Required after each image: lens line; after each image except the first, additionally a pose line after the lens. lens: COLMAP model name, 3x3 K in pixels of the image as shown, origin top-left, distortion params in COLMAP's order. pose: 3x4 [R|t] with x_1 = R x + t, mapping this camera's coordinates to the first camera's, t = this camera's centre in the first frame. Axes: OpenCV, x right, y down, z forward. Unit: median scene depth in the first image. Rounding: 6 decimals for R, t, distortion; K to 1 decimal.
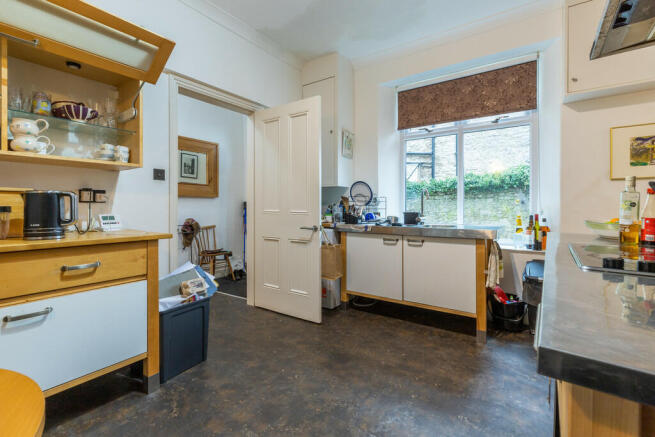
lens RADIAL K [[301.4, 0, 327.7], [0, 301.4, 212.5], [0, 0, 1]] dist [0.002219, 0.000565]
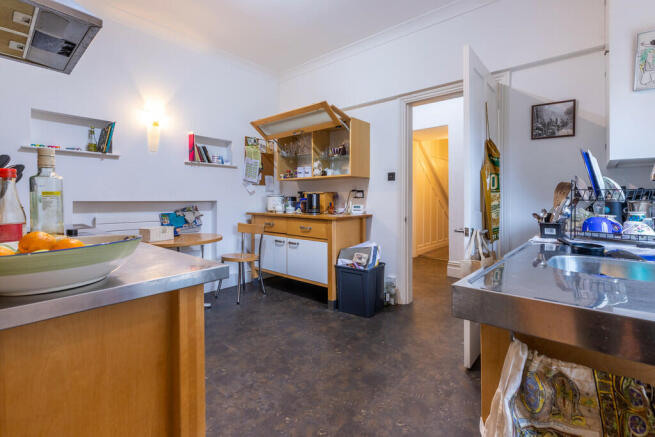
lens RADIAL K [[301.4, 0, 325.8], [0, 301.4, 200.9], [0, 0, 1]] dist [0.002219, 0.000565]
pose [[-0.102791, 0.010777, -0.994645, 1.077491], [-0.026398, 0.999560, 0.013559, -0.036408], [0.994353, 0.027650, -0.102461, 1.120410]]
